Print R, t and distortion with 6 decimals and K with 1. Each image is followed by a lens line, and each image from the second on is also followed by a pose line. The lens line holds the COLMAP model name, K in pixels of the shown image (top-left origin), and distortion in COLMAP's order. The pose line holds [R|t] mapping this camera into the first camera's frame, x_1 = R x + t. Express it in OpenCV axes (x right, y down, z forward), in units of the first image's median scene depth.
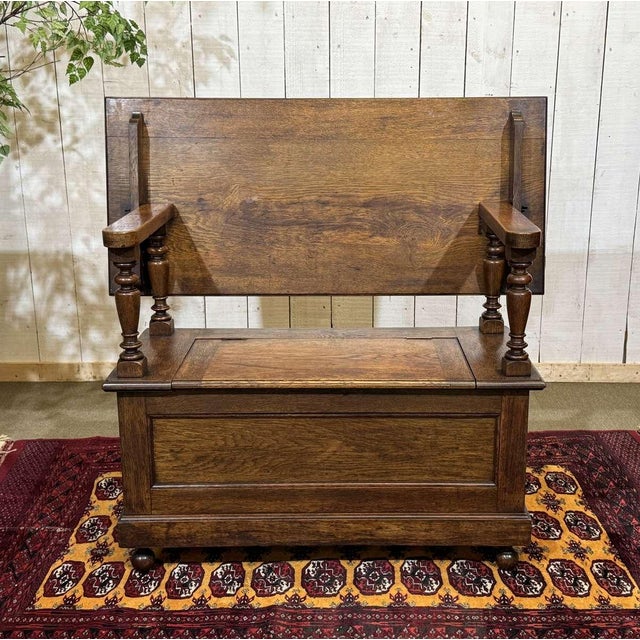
lens RADIAL K [[909.4, 0, 348.6], [0, 909.4, 324.2], [0, 0, 1]] dist [0.140005, -0.164855]
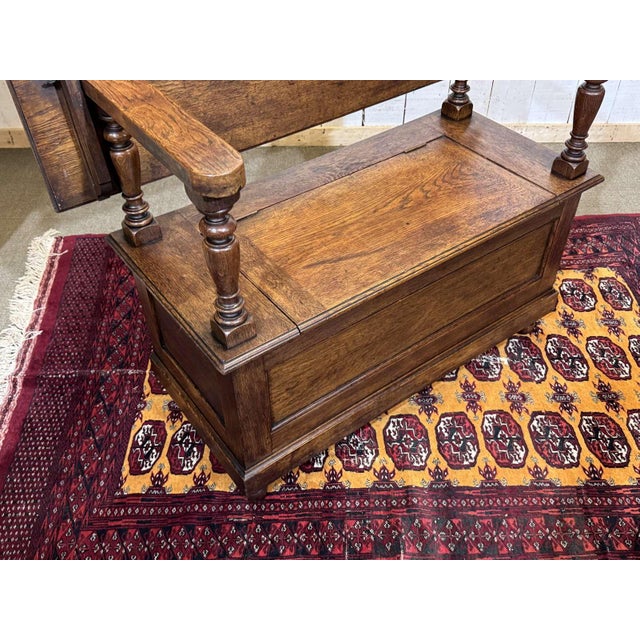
lens RADIAL K [[648.4, 0, 323.5], [0, 648.4, 327.7], [0, 0, 1]] dist [0.178296, -0.407712]
pose [[0.807875, -0.408428, 0.424882, -0.349197], [0.157038, 0.844044, 0.512765, -0.184461], [-0.568047, -0.347528, 0.746021, 0.489544]]
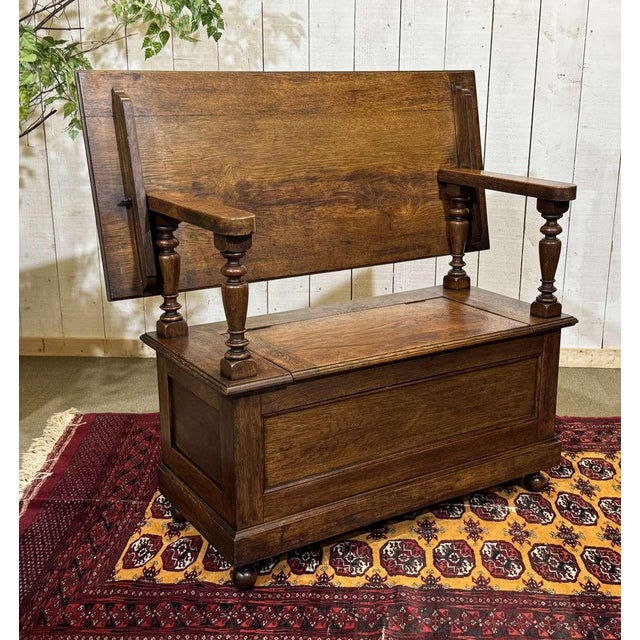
lens RADIAL K [[909.4, 0, 348.6], [0, 909.4, 324.2], [0, 0, 1]] dist [0.140005, -0.164855]
pose [[0.843070, -0.144699, 0.517973, -0.527833], [0.137798, 0.989093, 0.052025, -0.023838], [-0.519851, 0.027515, 0.853814, 0.144824]]
